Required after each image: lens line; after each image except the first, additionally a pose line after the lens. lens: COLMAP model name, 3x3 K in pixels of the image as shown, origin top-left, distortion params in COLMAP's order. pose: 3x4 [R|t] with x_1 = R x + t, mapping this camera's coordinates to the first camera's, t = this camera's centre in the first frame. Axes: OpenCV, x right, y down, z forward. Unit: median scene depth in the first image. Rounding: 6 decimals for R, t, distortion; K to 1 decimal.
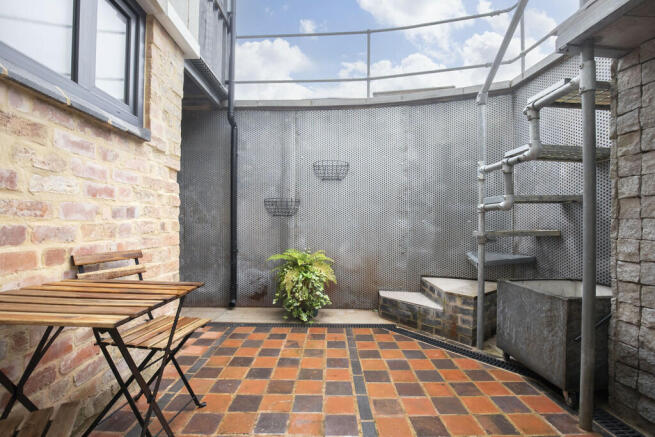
lens RADIAL K [[302.5, 0, 326.4], [0, 302.5, 222.0], [0, 0, 1]] dist [-0.033731, -0.000039]
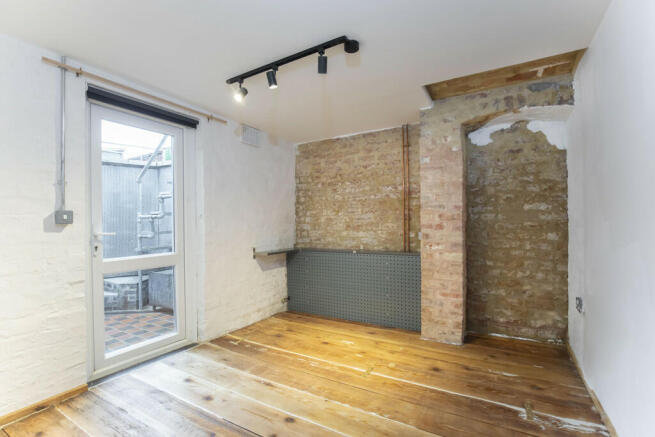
lens RADIAL K [[302.5, 0, 328.1], [0, 302.5, 223.5], [0, 0, 1]] dist [-0.033731, -0.000039]
pose [[0.513704, -0.009837, 0.857911, -0.499377], [0.012139, 0.999918, 0.004197, -0.122466], [-0.857882, 0.008258, 0.513781, -1.014852]]
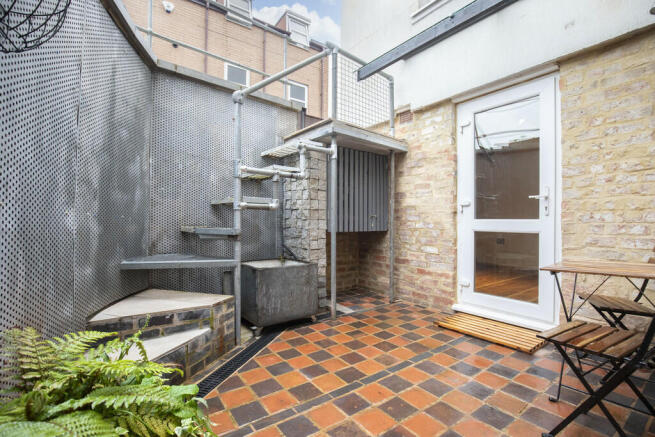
lens RADIAL K [[302.5, 0, 331.6], [0, 302.5, 222.1], [0, 0, 1]] dist [-0.033731, -0.000039]
pose [[-0.592638, -0.005064, 0.805453, -0.484135], [-0.012447, 0.999918, -0.002872, 0.007958], [-0.805373, -0.011728, -0.592652, 1.332495]]
